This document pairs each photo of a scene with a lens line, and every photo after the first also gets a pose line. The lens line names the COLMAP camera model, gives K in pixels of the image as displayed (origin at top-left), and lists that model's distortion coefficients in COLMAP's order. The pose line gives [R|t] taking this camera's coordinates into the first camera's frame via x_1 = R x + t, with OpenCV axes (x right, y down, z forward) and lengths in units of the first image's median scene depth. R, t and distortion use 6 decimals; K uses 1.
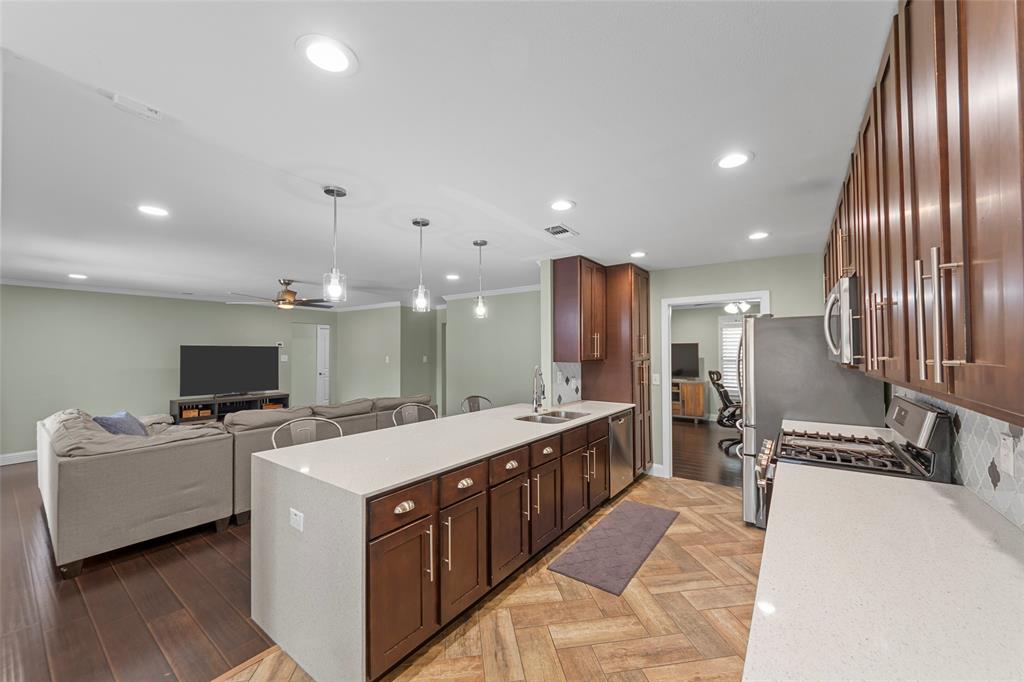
lens RADIAL K [[386.7, 0, 516.9], [0, 386.7, 343.3], [0, 0, 1]] dist [-0.000072, -0.000189]
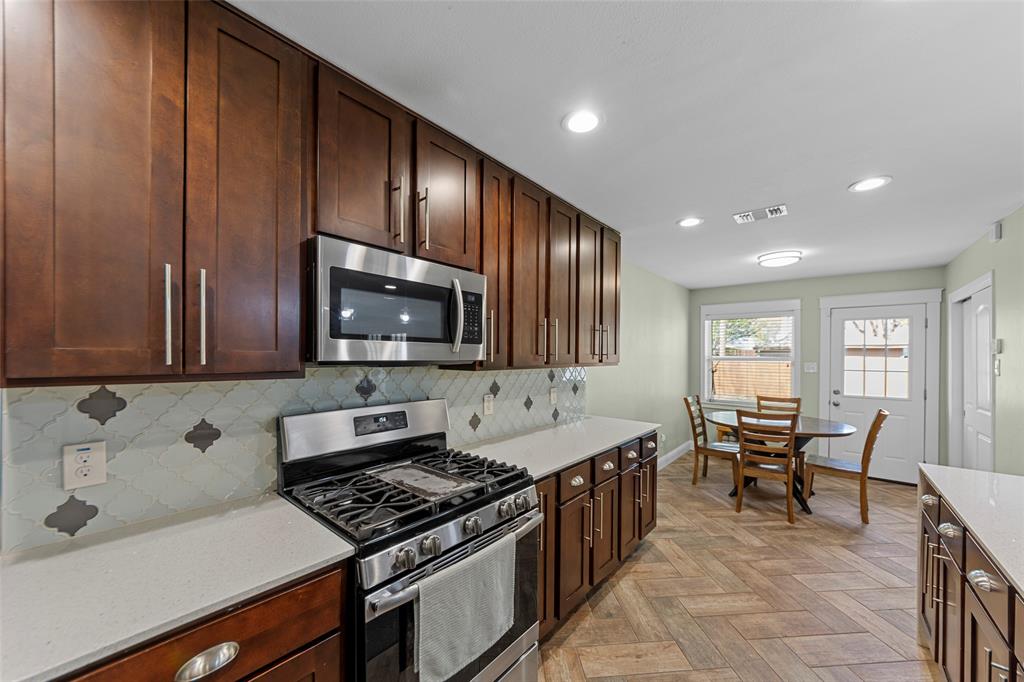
lens RADIAL K [[364.2, 0, 515.9], [0, 364.2, 346.1], [0, 0, 1]] dist [0.000982, -0.004212]
pose [[-0.994890, -0.030314, 0.096312, 0.367971], [-0.032628, 0.999213, -0.022550, 0.013911], [-0.095552, -0.025578, -0.995096, 1.048227]]
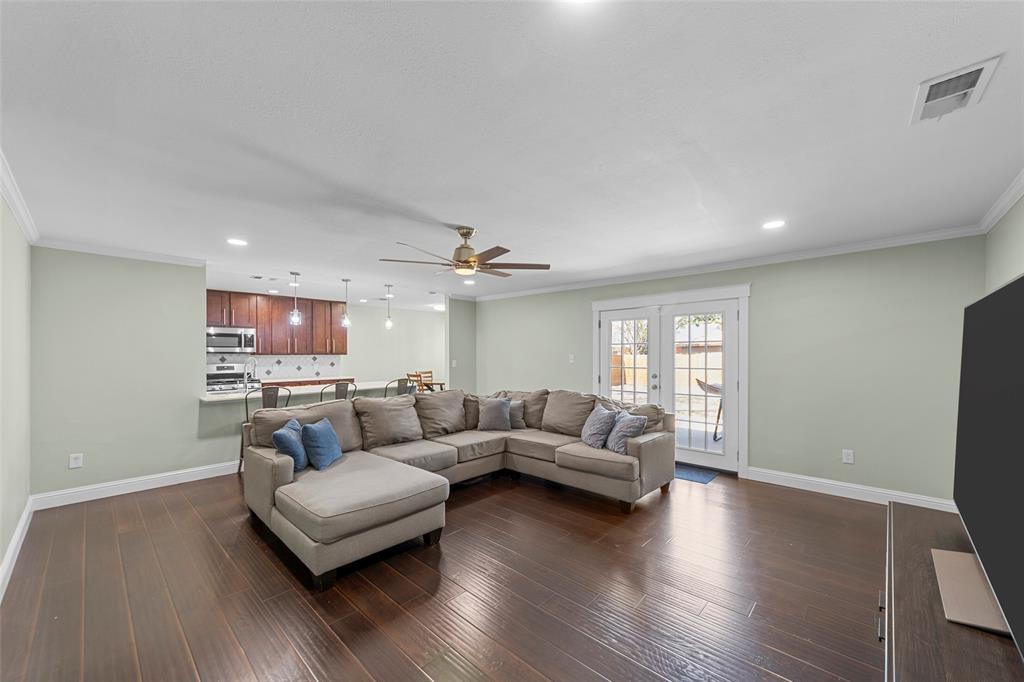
lens RADIAL K [[386.7, 0, 516.9], [0, 386.7, 343.3], [0, 0, 1]] dist [-0.000072, -0.000189]
pose [[-0.990393, -0.009514, 0.137955, -1.143641], [-0.014186, 0.999357, -0.032919, 0.027654], [-0.137554, -0.034559, -0.989891, 2.324803]]
